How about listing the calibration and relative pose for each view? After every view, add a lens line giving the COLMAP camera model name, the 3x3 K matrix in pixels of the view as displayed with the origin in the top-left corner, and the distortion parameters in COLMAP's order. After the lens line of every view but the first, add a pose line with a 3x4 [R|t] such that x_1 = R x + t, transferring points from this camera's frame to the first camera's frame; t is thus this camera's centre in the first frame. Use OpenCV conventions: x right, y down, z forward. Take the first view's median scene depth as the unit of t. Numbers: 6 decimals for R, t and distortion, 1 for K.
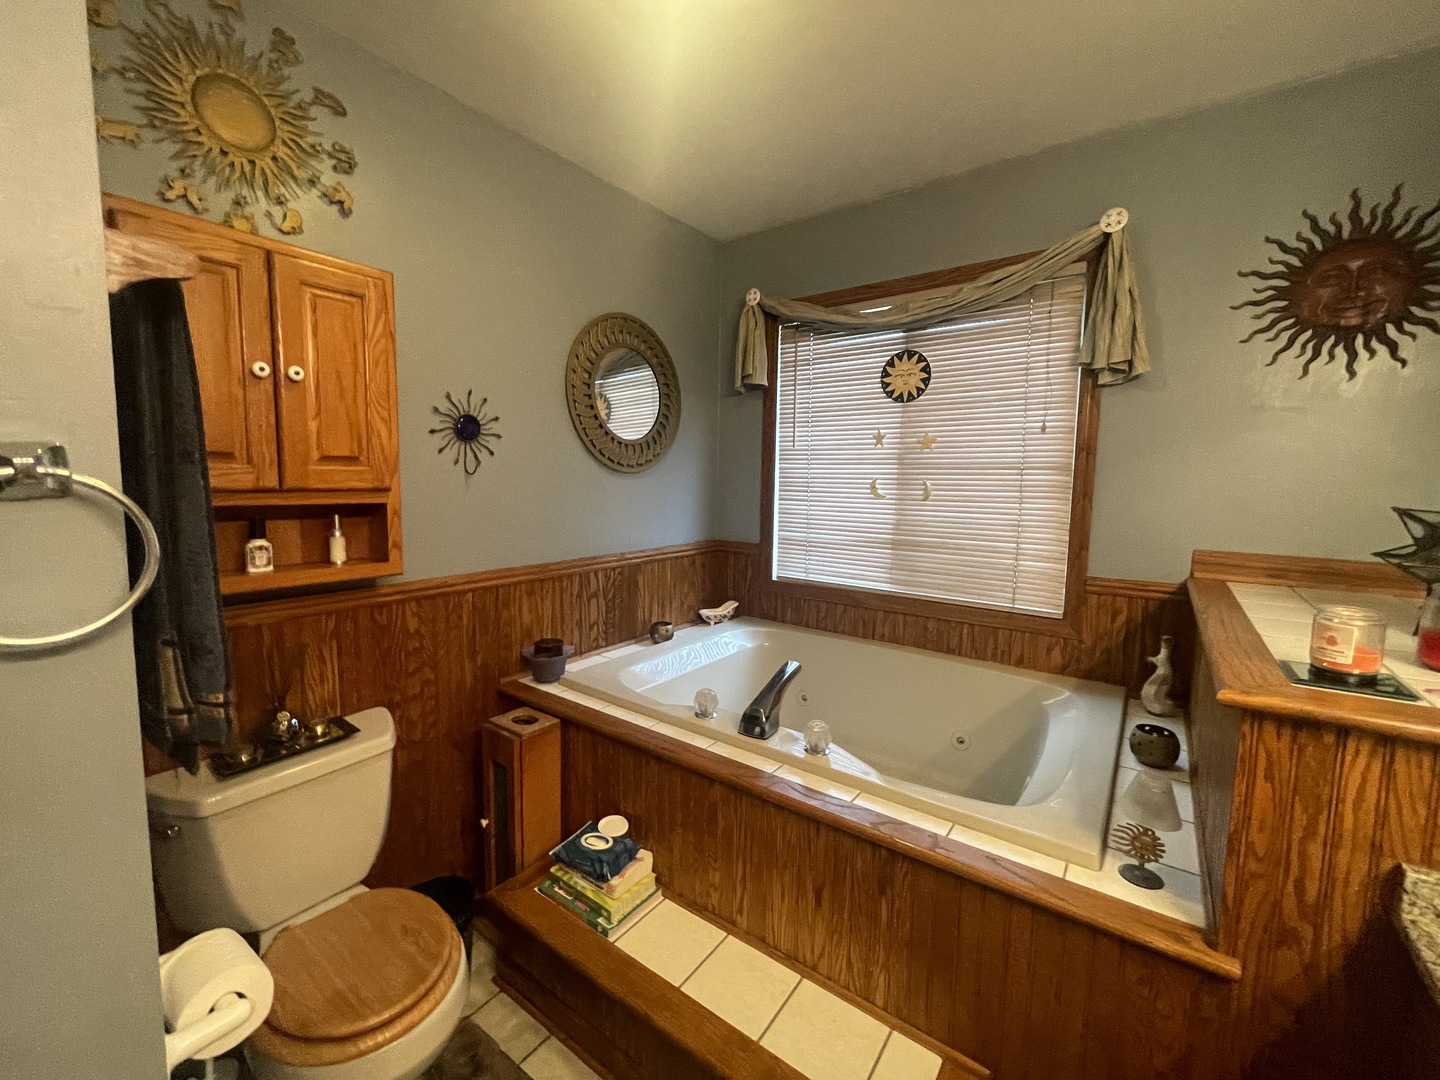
lens RADIAL K [[587.6, 0, 717.3], [0, 587.6, 536.6], [0, 0, 1]] dist [-0.001546, -0.000245]
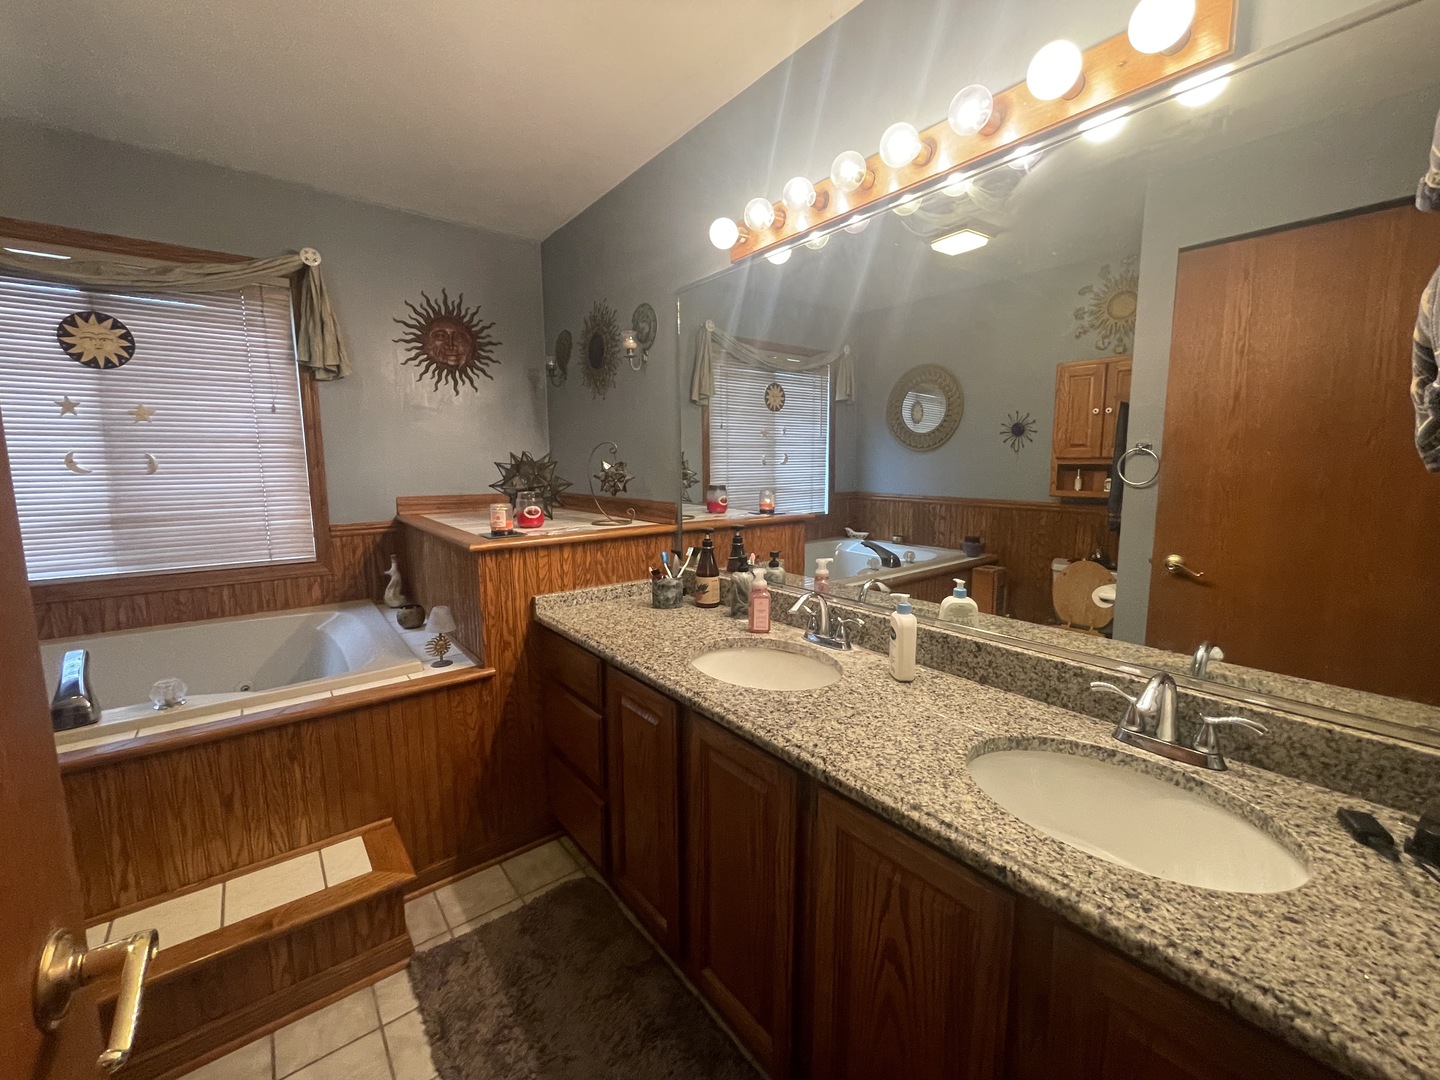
lens RADIAL K [[587.6, 0, 719.7], [0, 587.6, 536.8], [0, 0, 1]] dist [-0.001546, -0.000245]
pose [[0.258980, -0.135773, 0.956292, -0.404086], [0.106001, 0.988086, 0.111580, 0.038881], [-0.960048, 0.072471, 0.270287, -0.192706]]
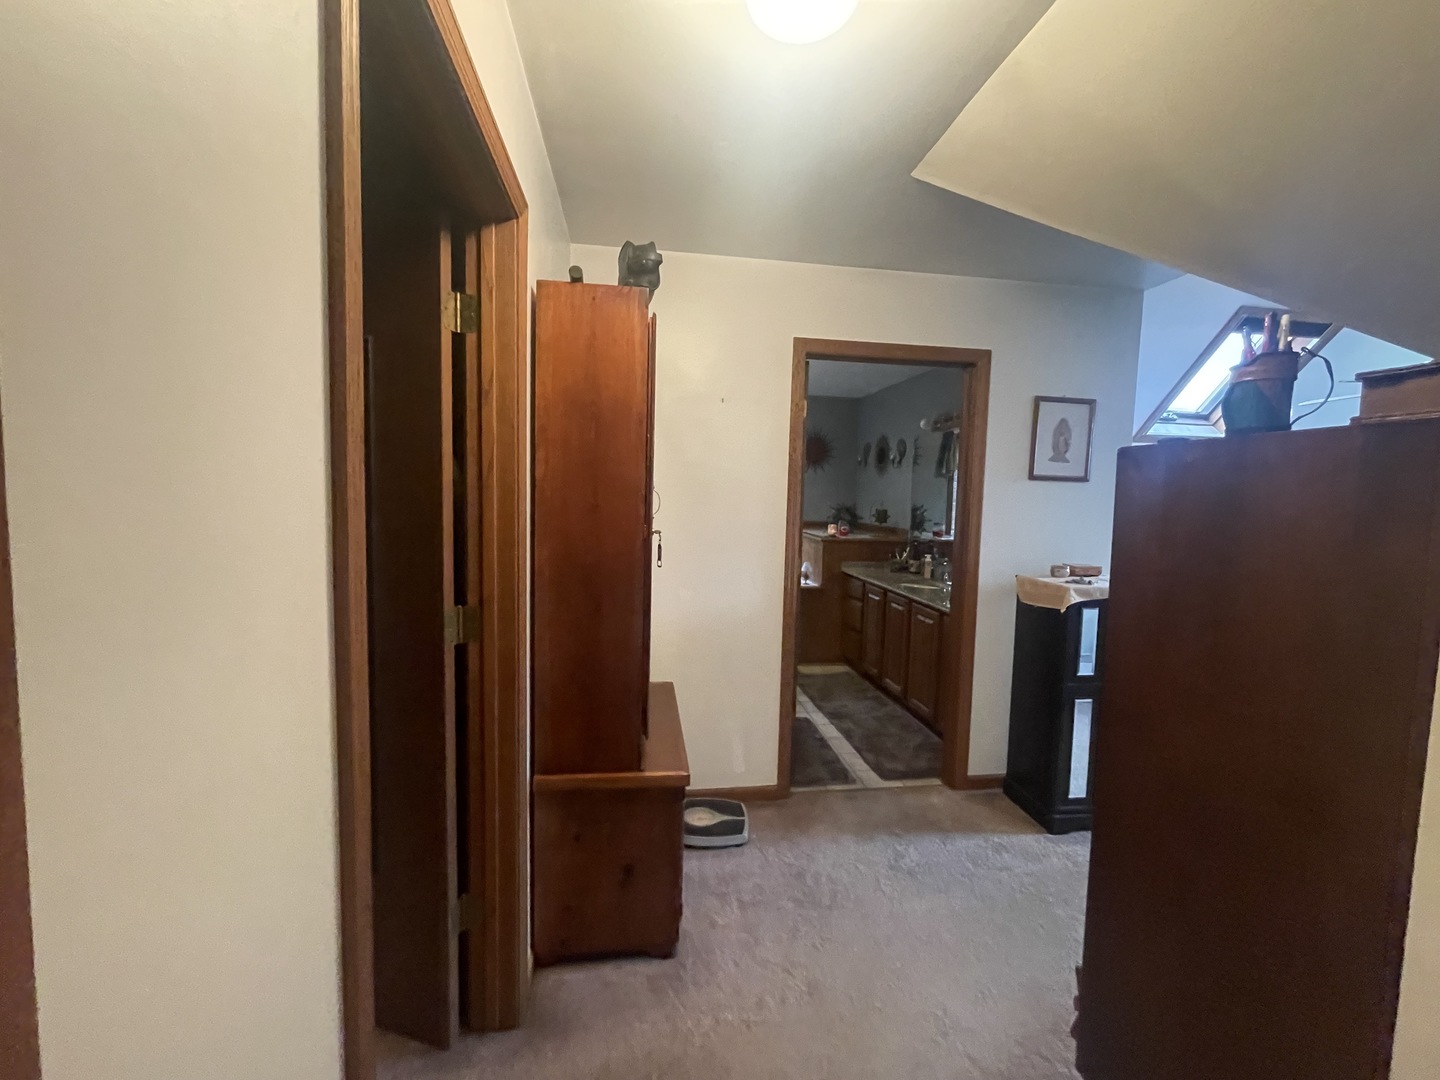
lens RADIAL K [[587.6, 0, 722.8], [0, 587.6, 537.3], [0, 0, 1]] dist [-0.001546, -0.000245]
pose [[0.700049, -0.038794, 0.713040, -1.724194], [0.046202, 0.998892, 0.008986, 0.068094], [-0.712599, 0.026653, 0.701065, -1.035447]]
